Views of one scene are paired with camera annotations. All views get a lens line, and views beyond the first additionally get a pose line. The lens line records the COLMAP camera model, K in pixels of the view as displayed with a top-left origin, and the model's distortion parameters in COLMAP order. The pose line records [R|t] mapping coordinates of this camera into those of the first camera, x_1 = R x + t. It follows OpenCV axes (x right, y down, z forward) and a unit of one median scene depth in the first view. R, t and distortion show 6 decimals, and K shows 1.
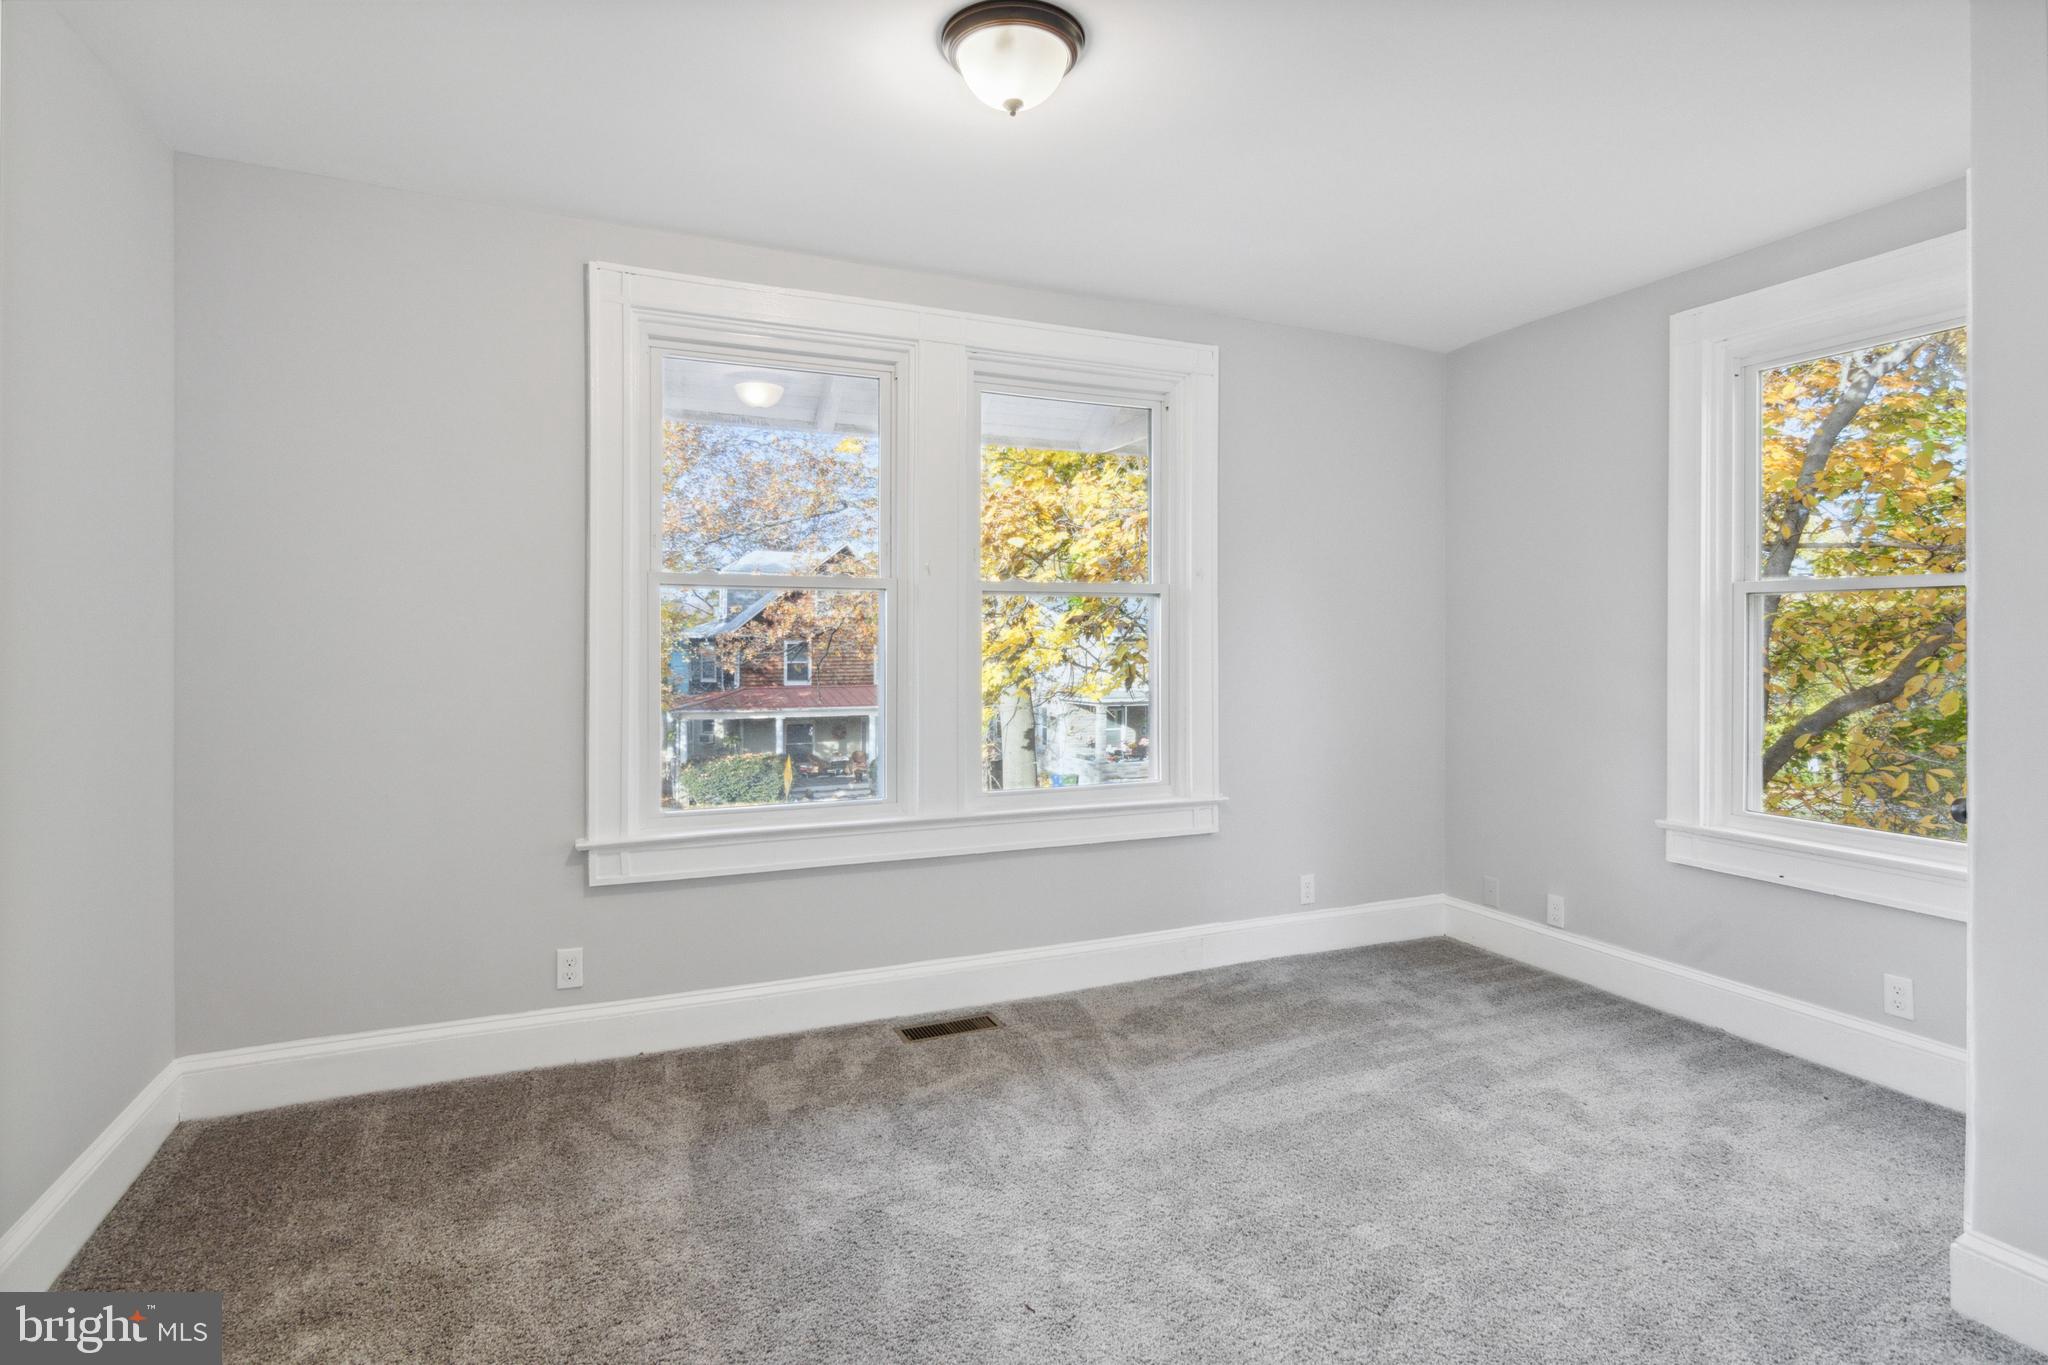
lens RADIAL K [[1048.3, 0, 1026.6], [0, 1048.3, 679.5], [0, 0, 1]] dist [-0.001032, 0.003449]
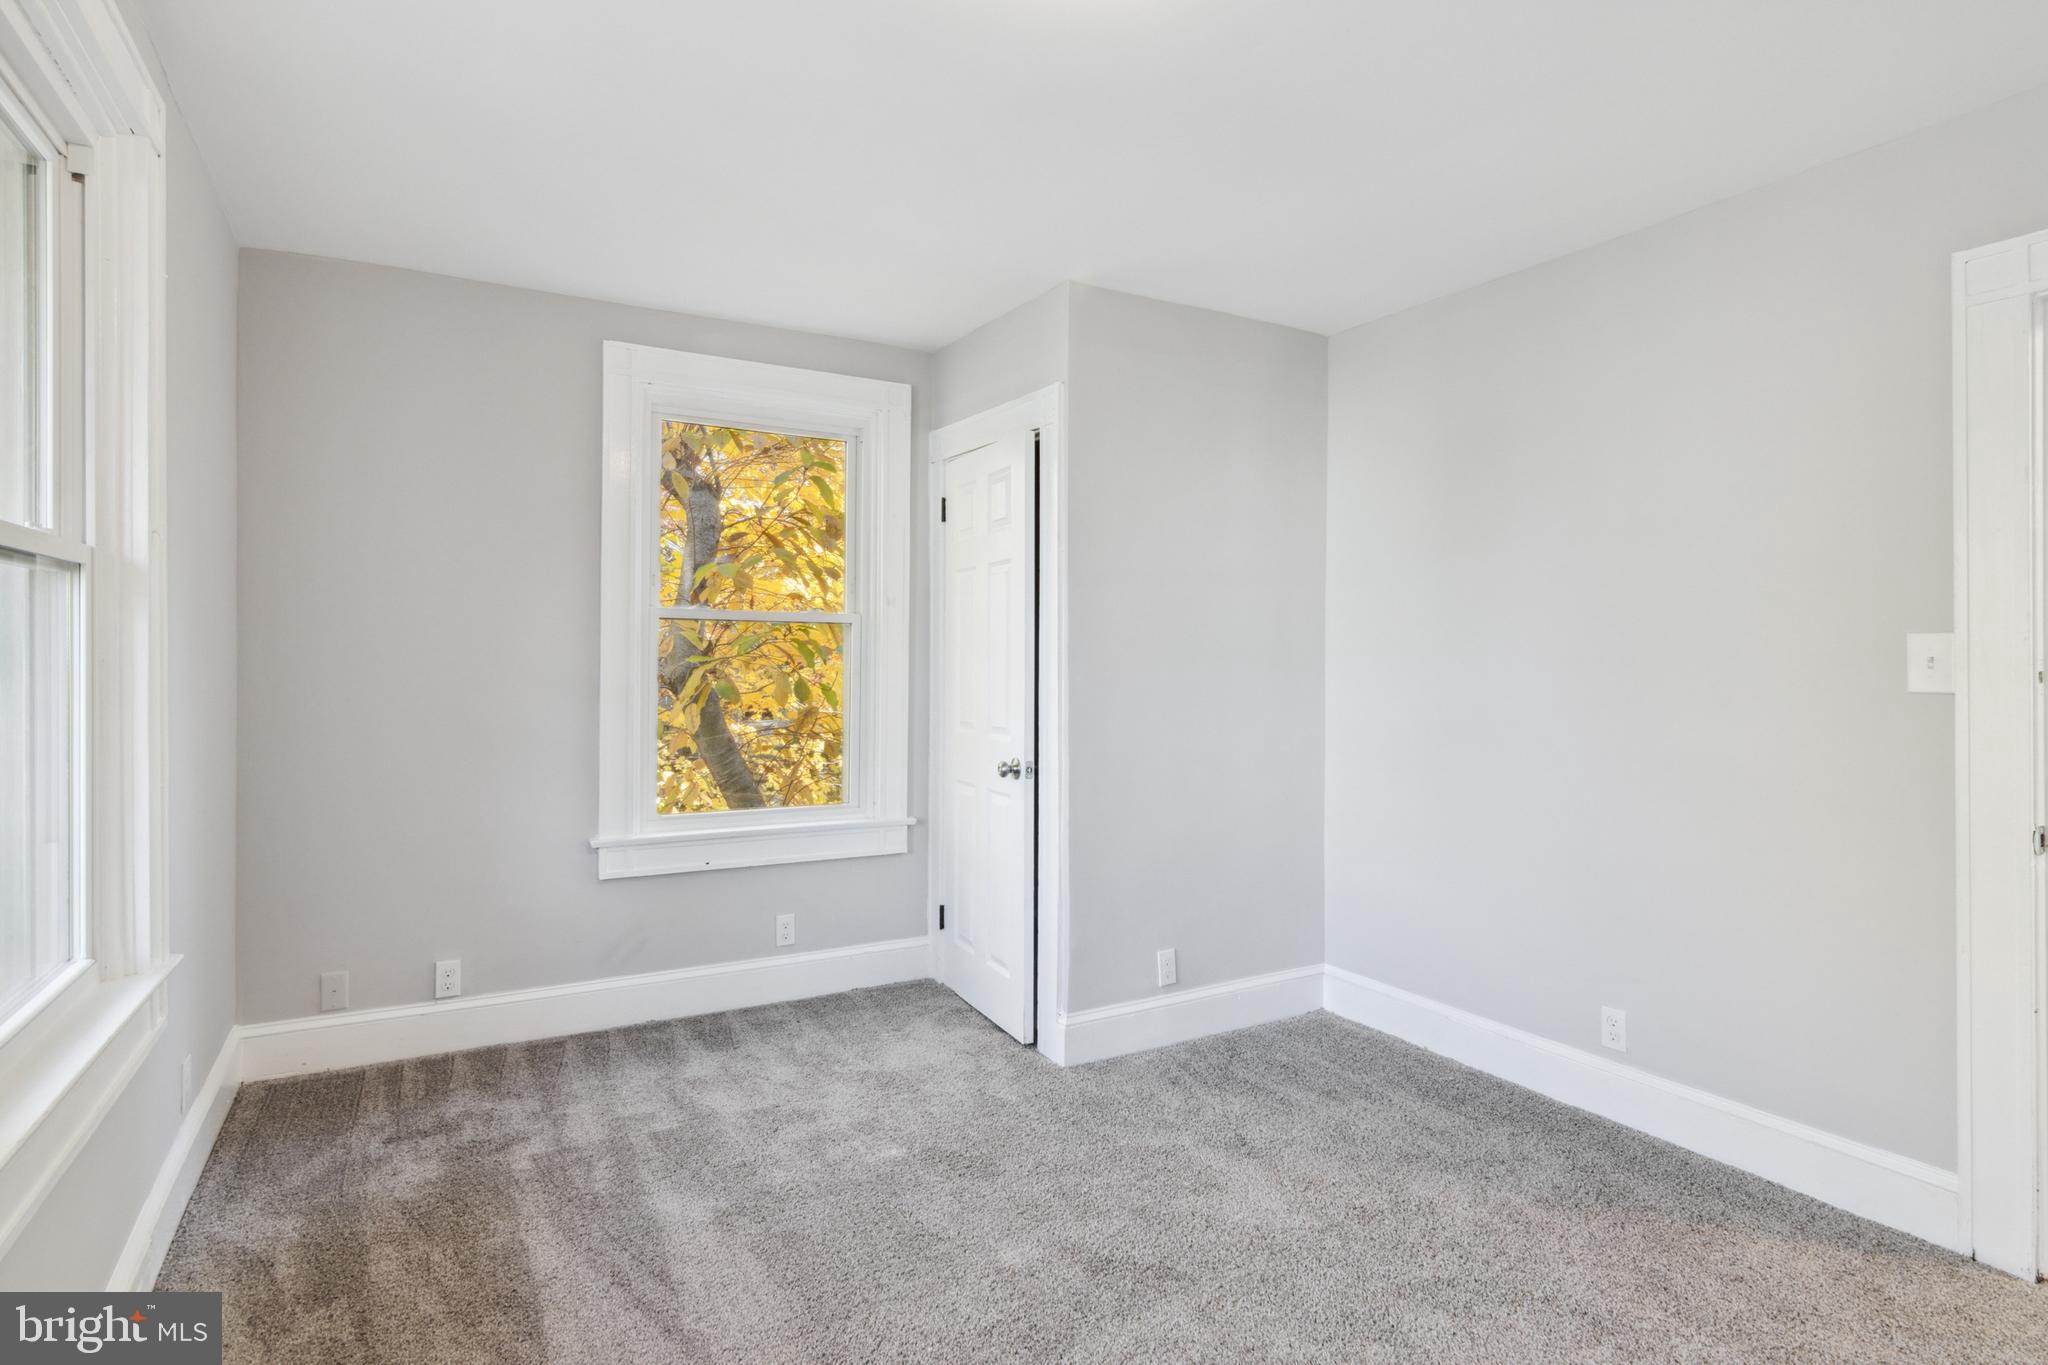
lens RADIAL K [[1048.3, 0, 1024.6], [0, 1048.3, 661.9], [0, 0, 1]] dist [-0.001032, 0.003449]
pose [[-0.094928, -0.002211, 0.995482, -0.459624], [0.030293, 0.999528, 0.005108, -0.030107], [-0.995023, 0.030641, -0.094816, 0.735322]]
